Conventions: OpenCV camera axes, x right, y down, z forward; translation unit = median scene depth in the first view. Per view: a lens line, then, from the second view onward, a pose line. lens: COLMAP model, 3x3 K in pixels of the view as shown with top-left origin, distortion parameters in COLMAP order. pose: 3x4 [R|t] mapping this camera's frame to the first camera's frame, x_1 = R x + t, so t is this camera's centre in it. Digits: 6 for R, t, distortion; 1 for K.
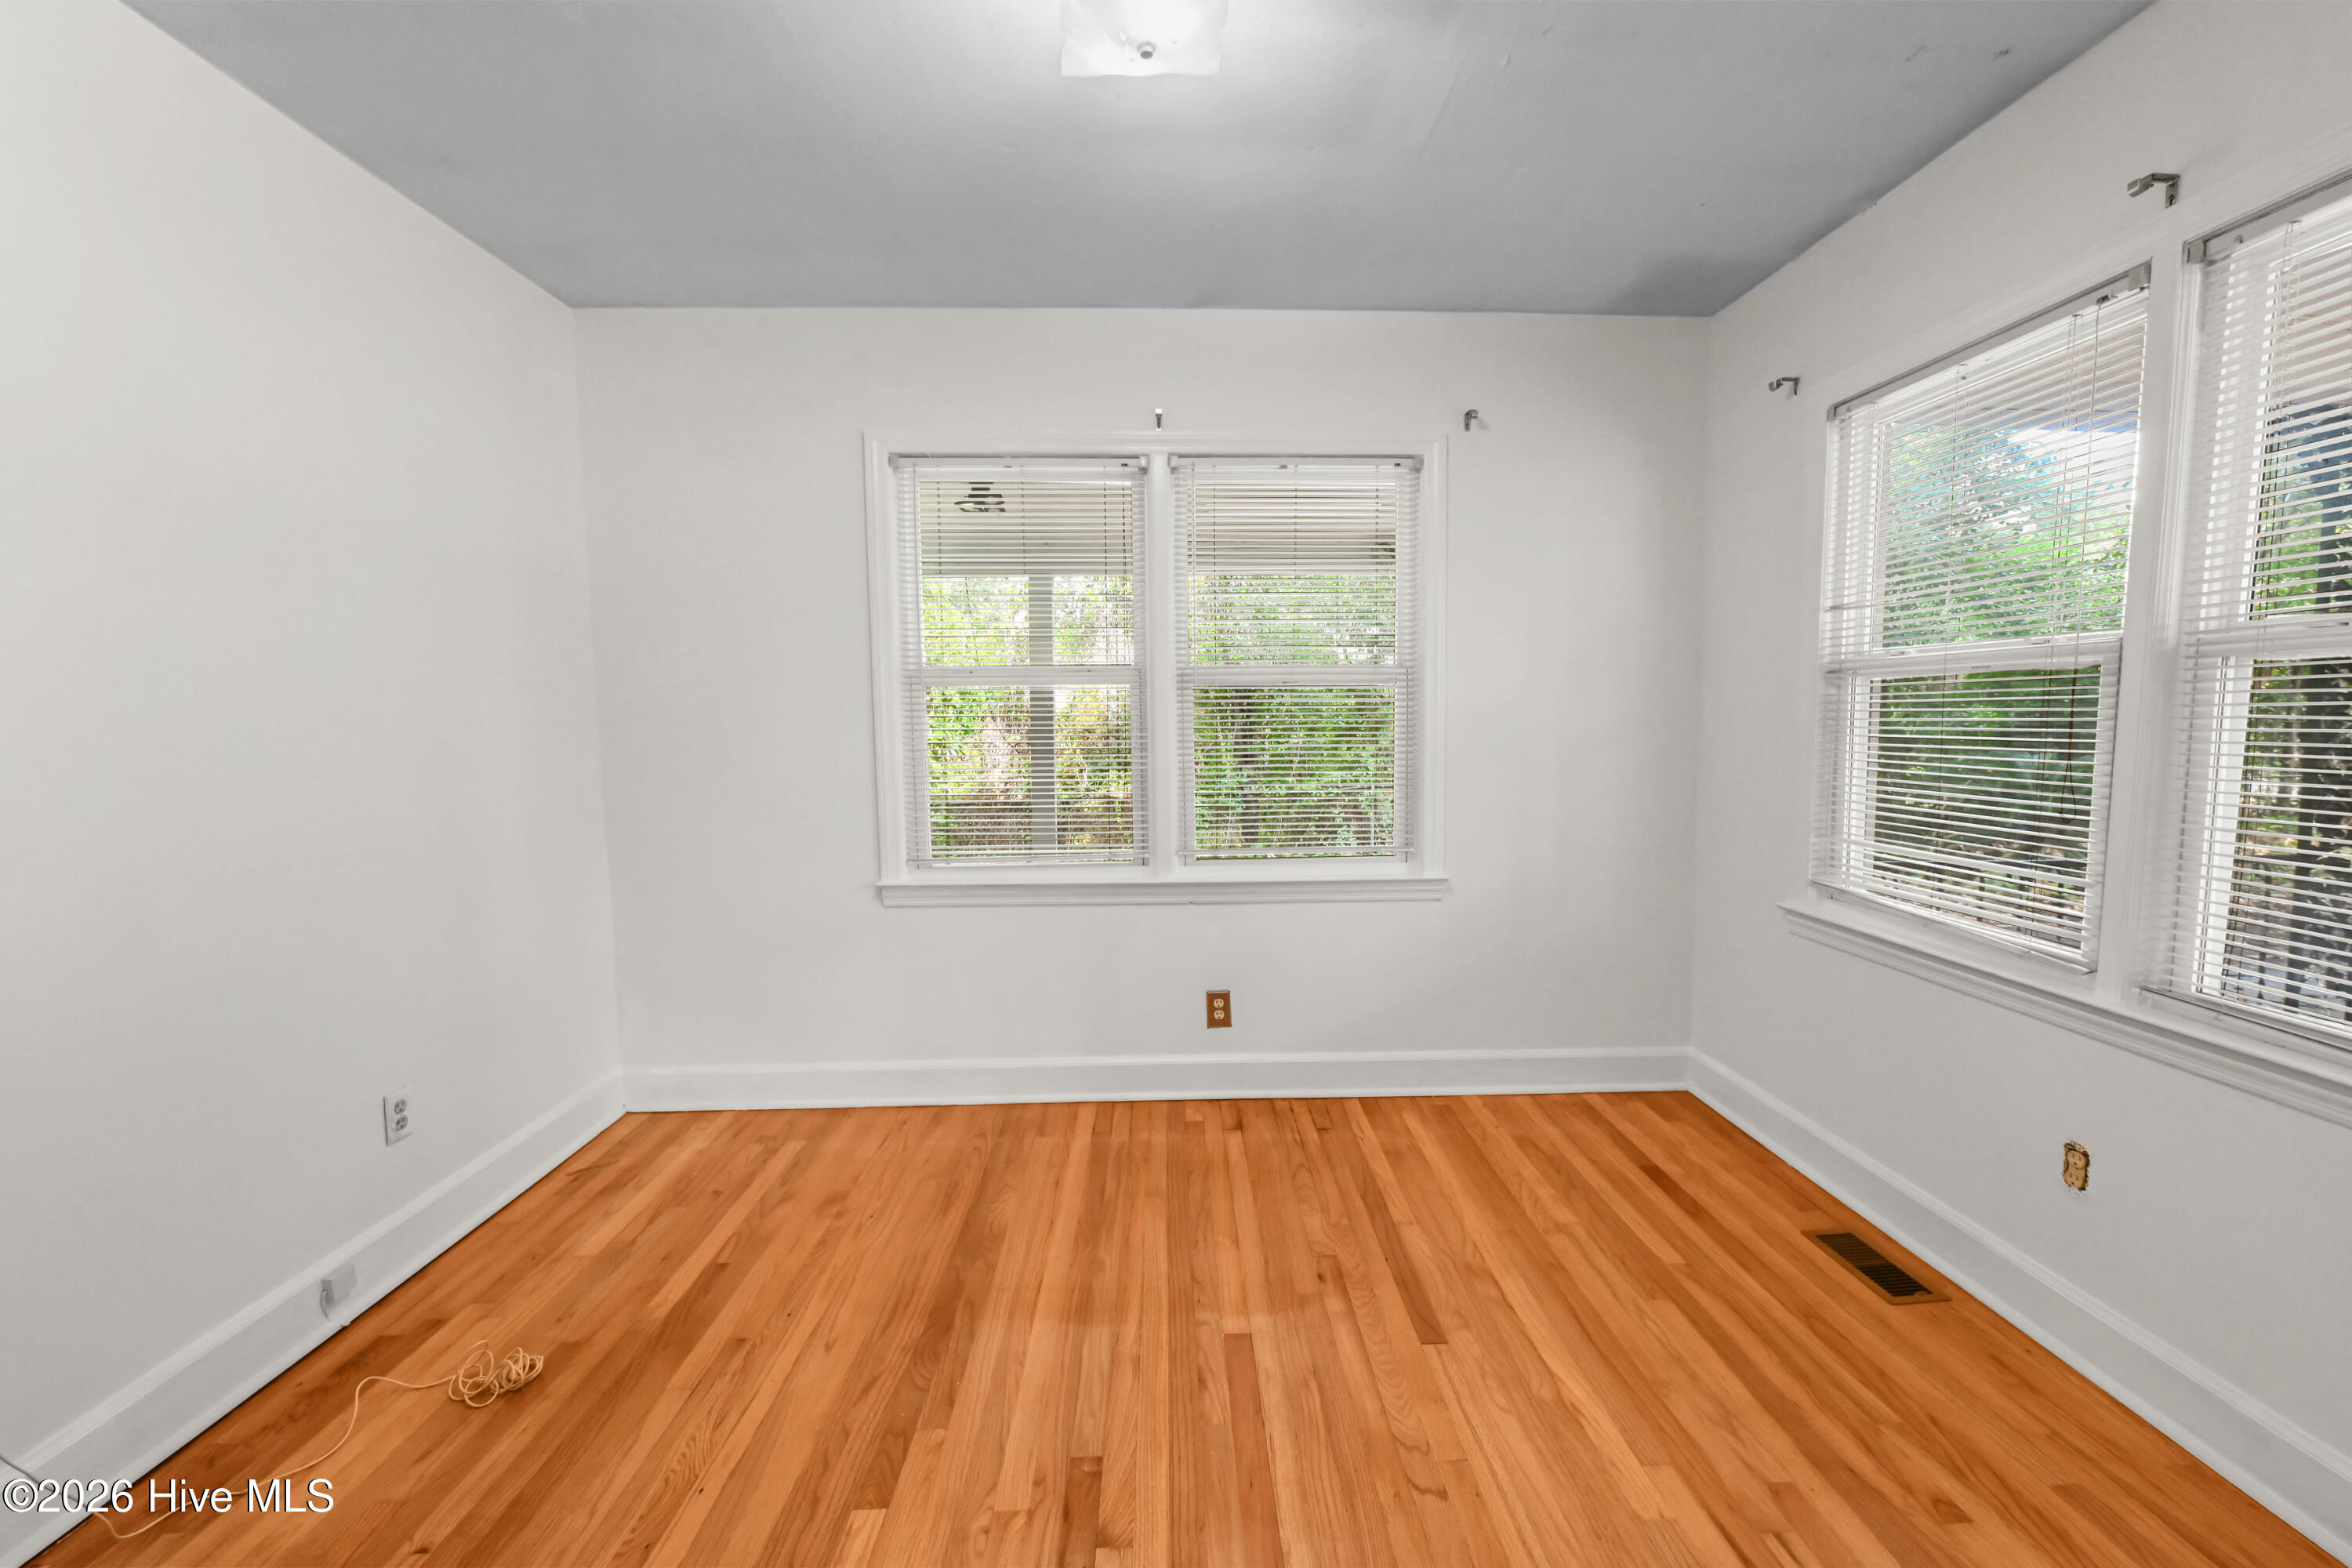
lens RADIAL K [[931.6, 0, 1197.6], [0, 931.6, 799.4], [0, 0, 1]] dist [-0.009787, 0.000445]
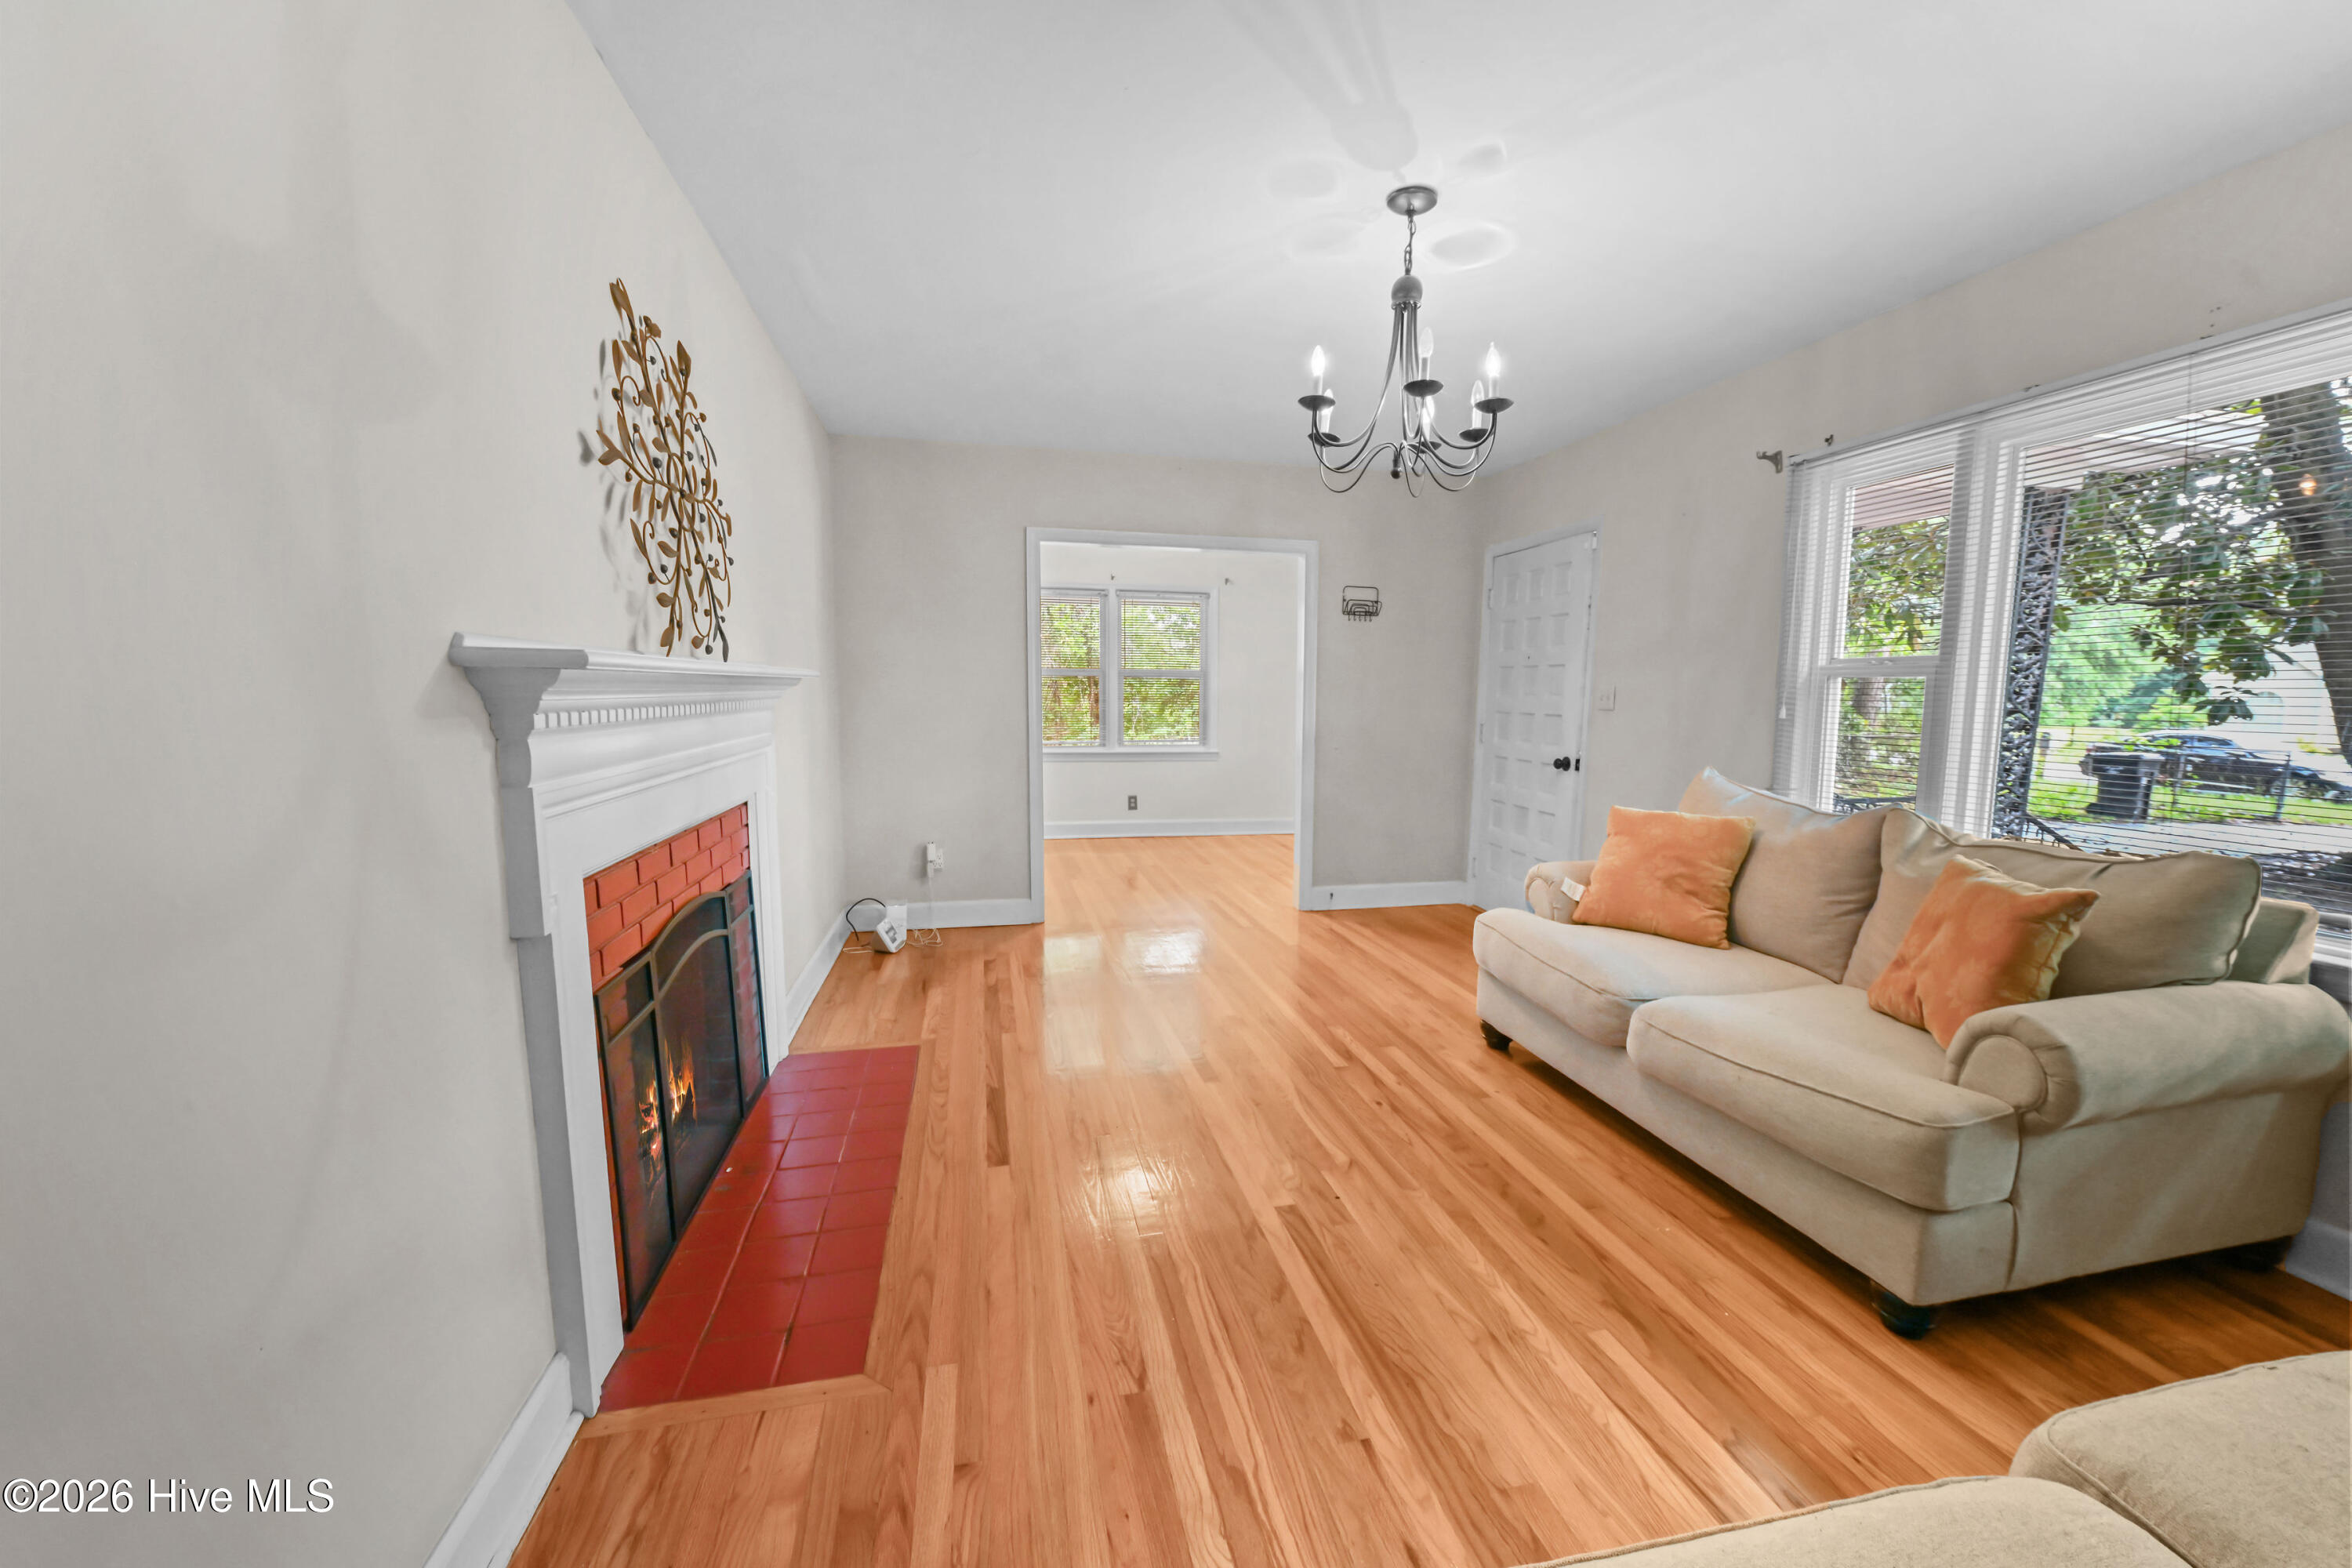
lens RADIAL K [[931.6, 0, 1192.5], [0, 931.6, 797.2], [0, 0, 1]] dist [-0.009787, 0.000445]
pose [[0.981879, -0.003788, 0.189472, -0.349625], [-0.001761, 0.999575, 0.029105, 0.154677], [-0.189502, -0.028912, 0.981455, -1.809479]]
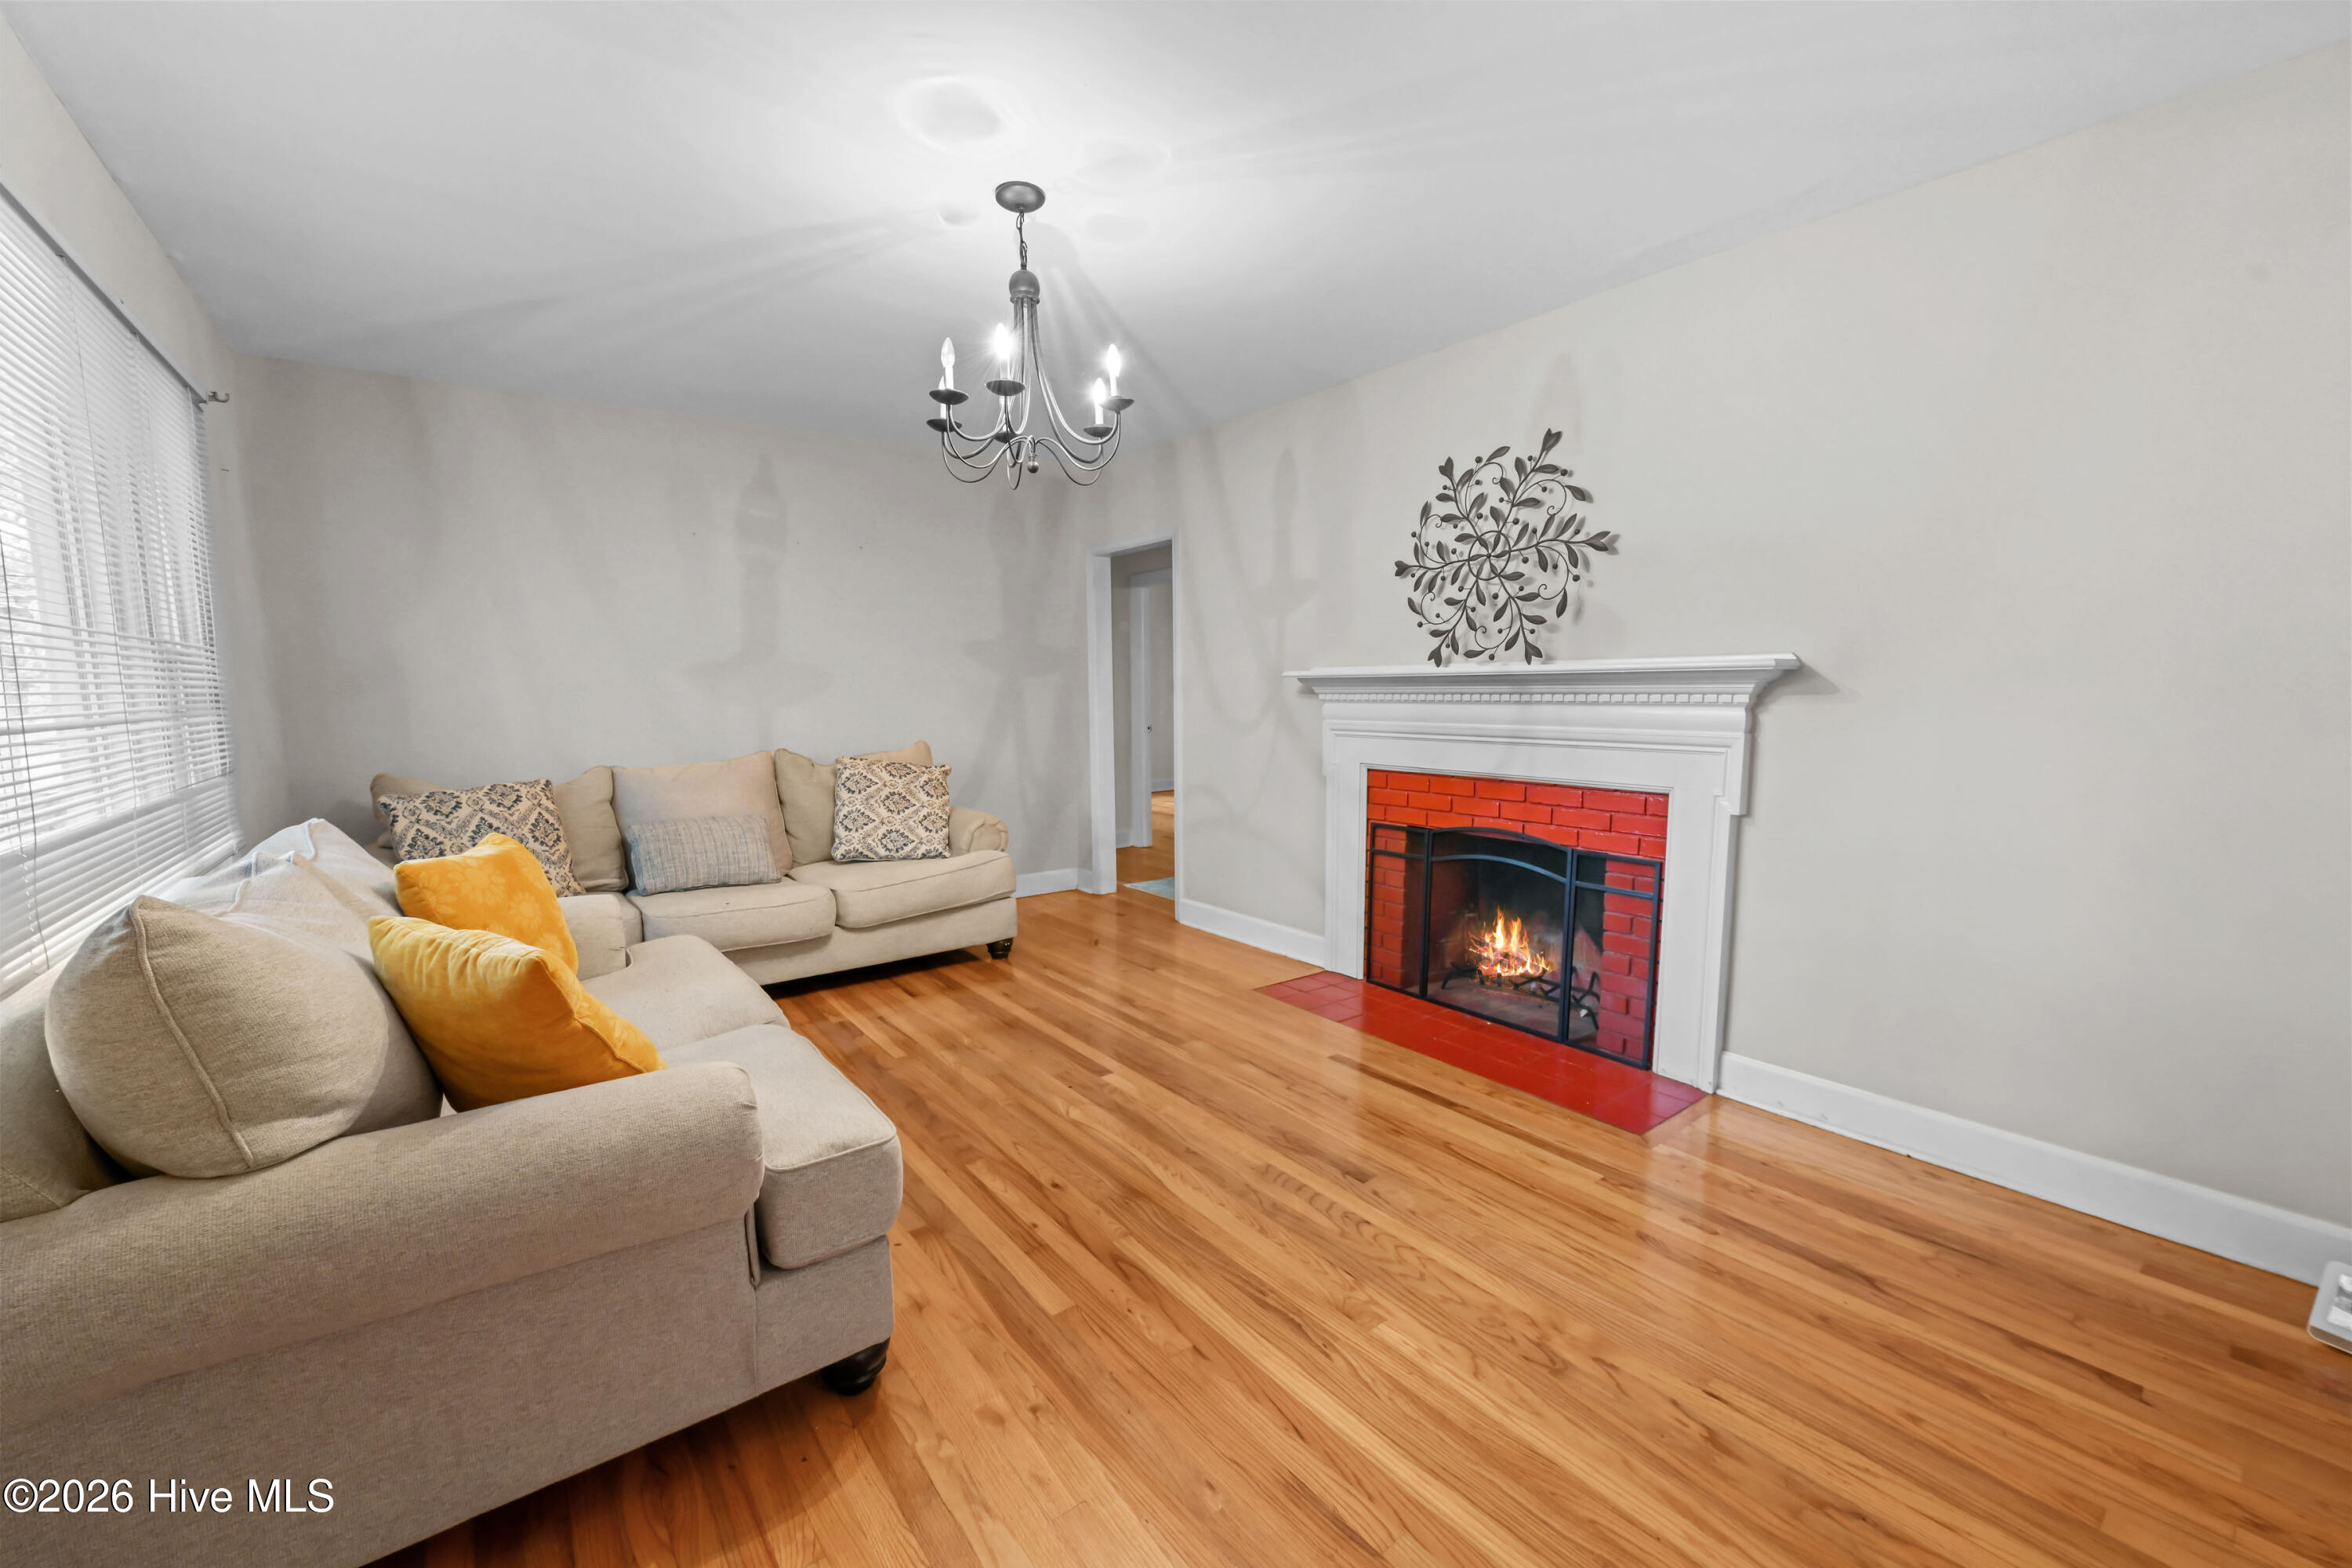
lens RADIAL K [[931.6, 0, 1191.7], [0, 931.6, 787.1], [0, 0, 1]] dist [-0.009787, 0.000445]
pose [[-0.807682, 0.076340, -0.584656, 0.444004], [-0.037318, 0.982976, 0.179902, 0.007292], [0.588437, 0.167122, -0.791083, -0.100134]]
